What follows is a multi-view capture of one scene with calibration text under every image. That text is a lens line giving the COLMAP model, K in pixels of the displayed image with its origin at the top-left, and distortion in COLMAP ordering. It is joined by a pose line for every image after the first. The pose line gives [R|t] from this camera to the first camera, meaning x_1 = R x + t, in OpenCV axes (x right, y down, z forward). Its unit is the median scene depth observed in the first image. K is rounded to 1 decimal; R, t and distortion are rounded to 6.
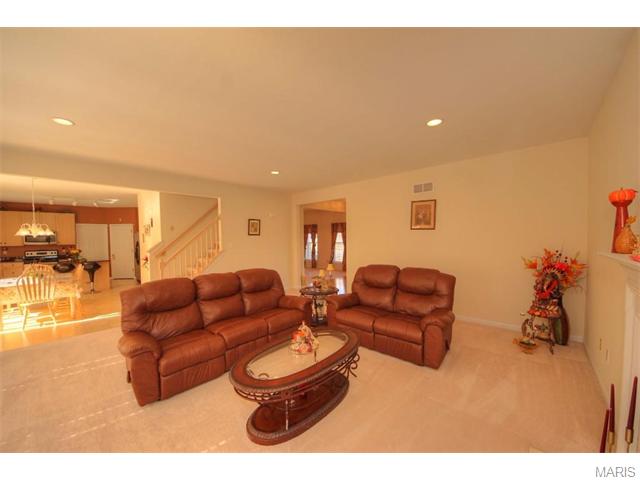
lens RADIAL K [[262.2, 0, 319.5], [0, 262.2, 244.7], [0, 0, 1]] dist [-0.014636, -0.000417]
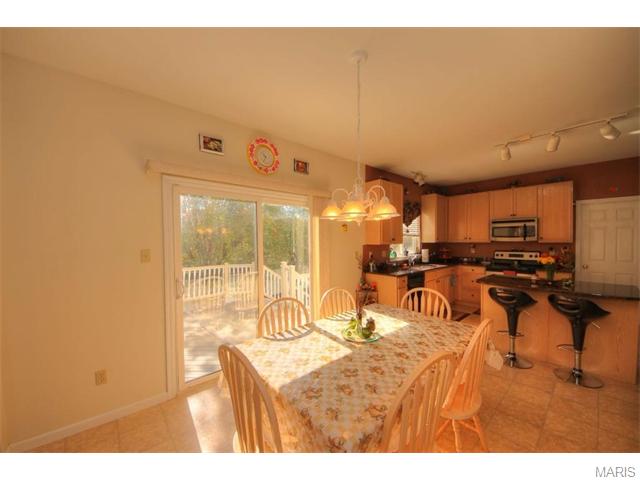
lens RADIAL K [[237.6, 0, 320.7], [0, 237.6, 237.5], [0, 0, 1]] dist [-0.003232, -0.007868]
pose [[-0.126244, 0.006487, -0.991978, -0.517750], [-0.016681, 0.999823, 0.008661, -0.007124], [0.991859, 0.017640, -0.126113, 0.686248]]
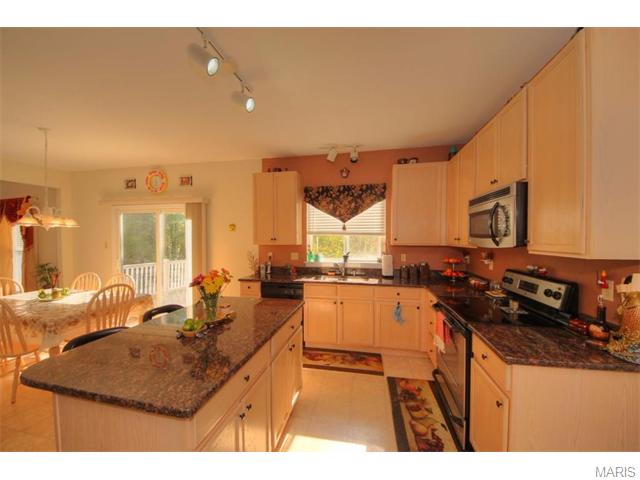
lens RADIAL K [[237.6, 0, 323.0], [0, 237.6, 239.9], [0, 0, 1]] dist [-0.003232, -0.007868]
pose [[-0.852244, 0.019717, -0.522772, -0.918094], [-0.000459, 0.999261, 0.038436, -0.017518], [0.523144, 0.032997, -0.851605, 1.225685]]
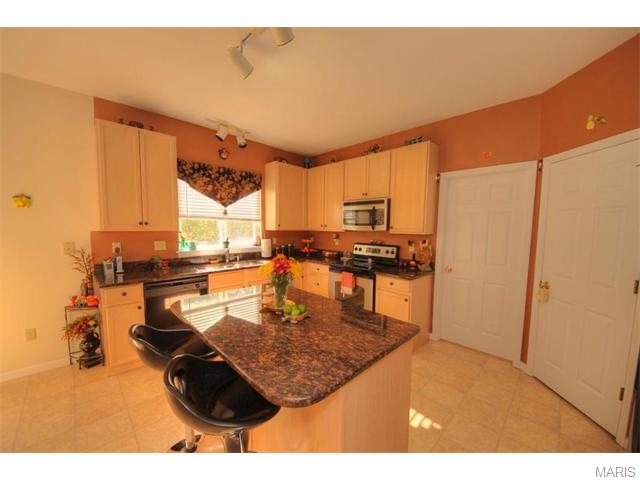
lens RADIAL K [[237.6, 0, 324.6], [0, 237.6, 242.1], [0, 0, 1]] dist [-0.003232, -0.007868]
pose [[-0.031438, 0.083513, -0.996011, -0.751138], [-0.042338, 0.995498, 0.084807, -0.013825], [0.998609, 0.044835, -0.027761, 1.048110]]
